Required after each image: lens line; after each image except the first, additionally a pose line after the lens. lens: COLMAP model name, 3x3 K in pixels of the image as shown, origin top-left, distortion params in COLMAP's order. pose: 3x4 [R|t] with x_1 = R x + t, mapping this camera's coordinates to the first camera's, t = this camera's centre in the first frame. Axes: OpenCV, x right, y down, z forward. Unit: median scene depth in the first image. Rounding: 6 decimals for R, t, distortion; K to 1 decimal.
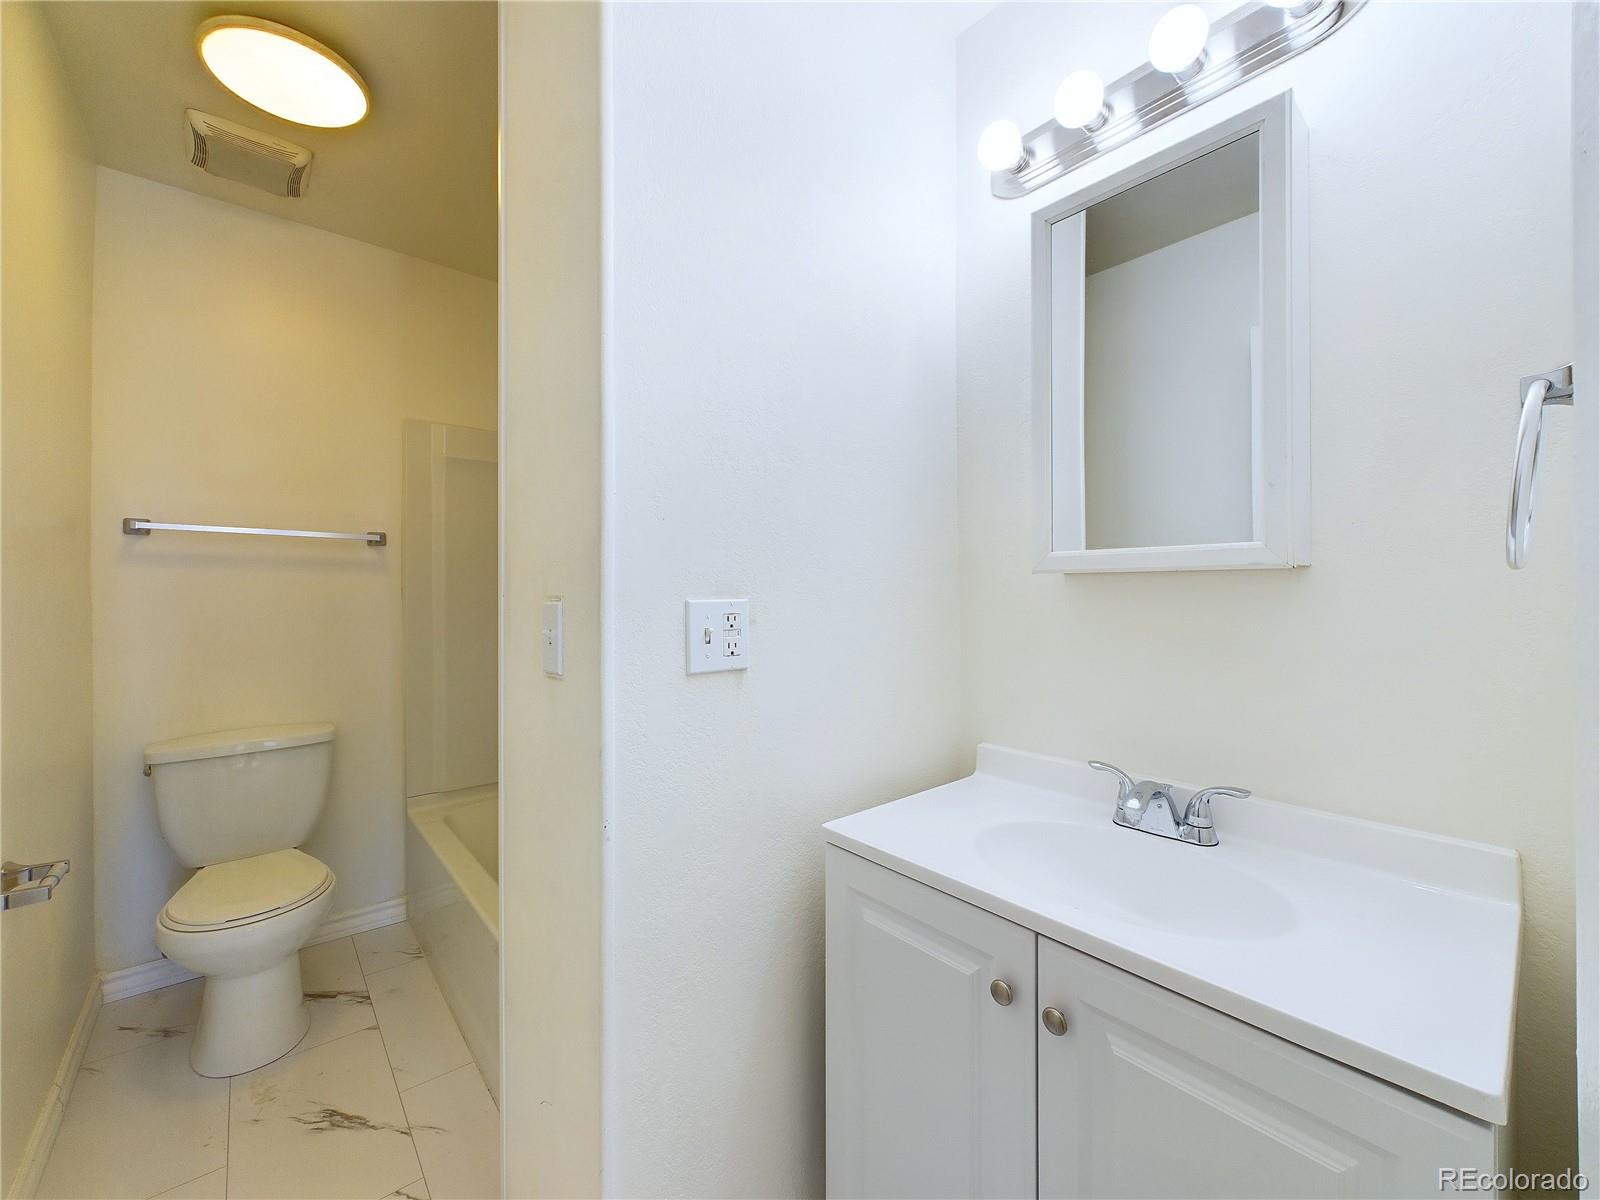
lens RADIAL K [[648.4, 0, 799.8], [0, 648.4, 597.4], [0, 0, 1]] dist [0.001378, -0.001130]
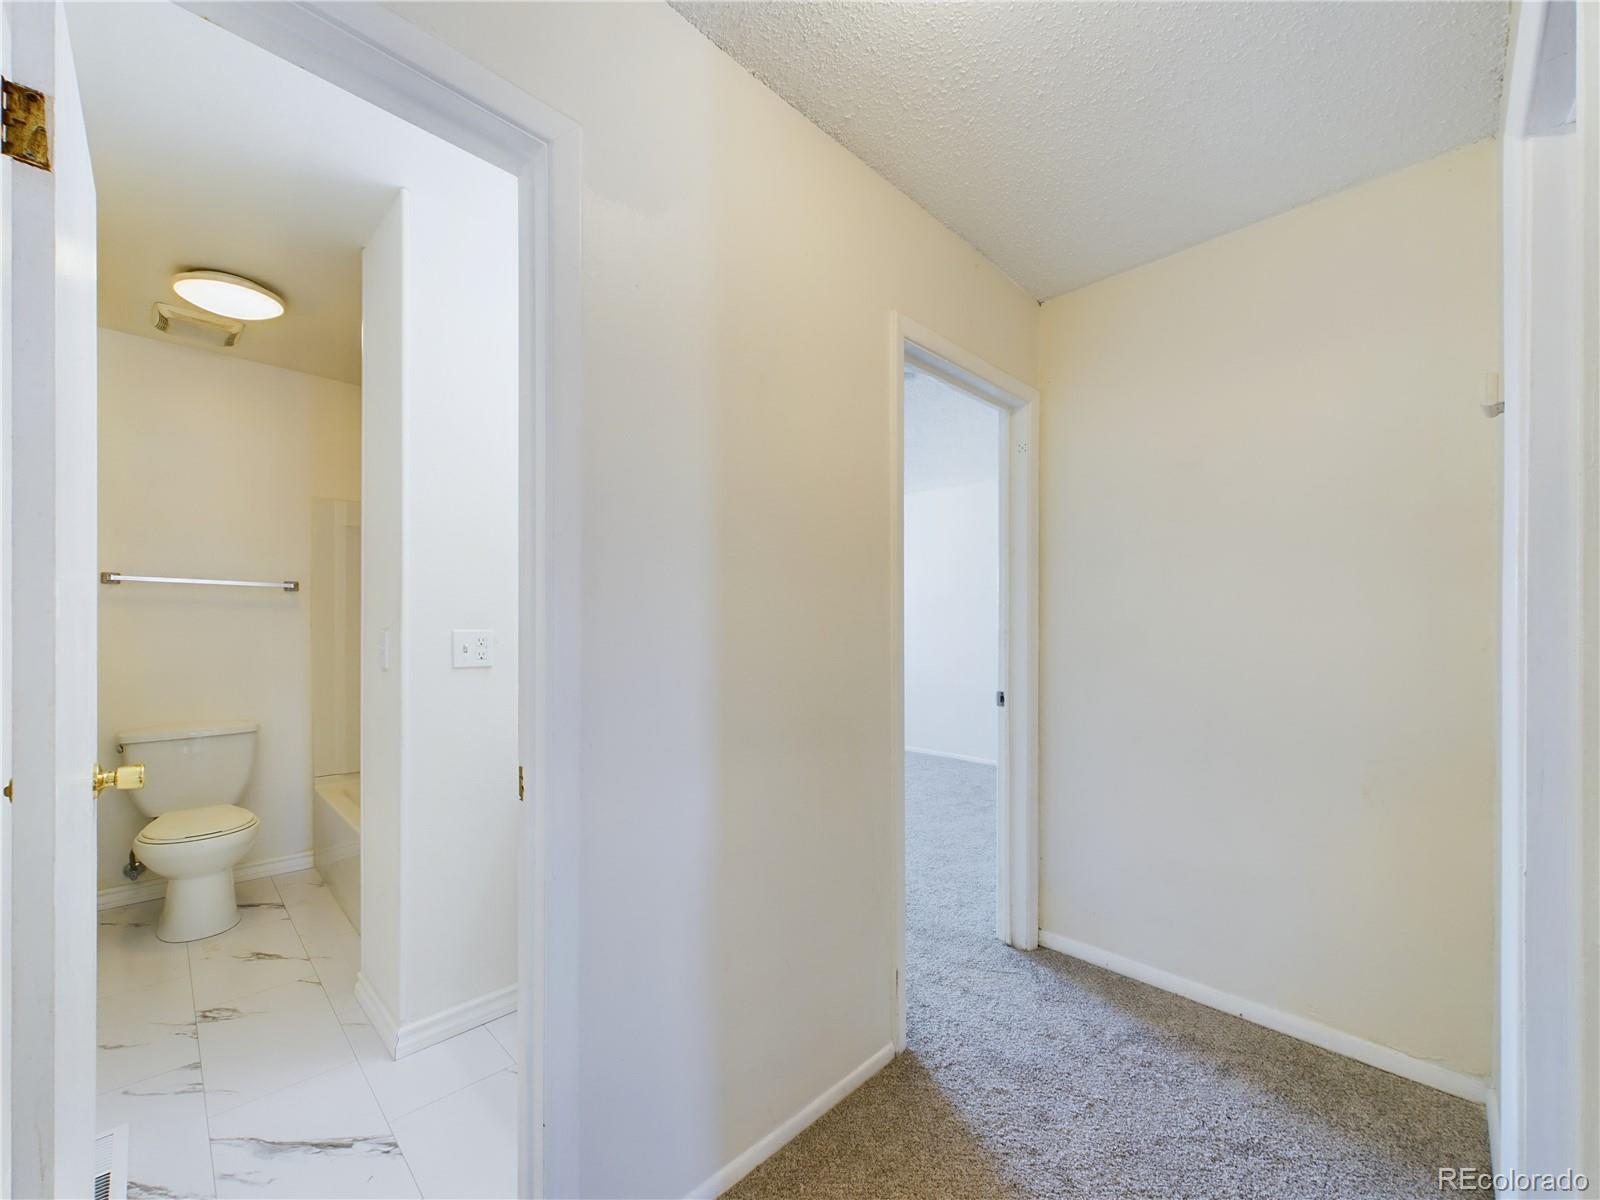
lens RADIAL K [[648.4, 0, 801.2], [0, 648.4, 631.9], [0, 0, 1]] dist [0.001378, -0.001130]
pose [[0.996586, 0.003689, 0.082481, 0.381941], [-0.003750, 0.999993, 0.000583, 0.001727], [-0.082478, -0.000891, 0.996593, -0.561775]]
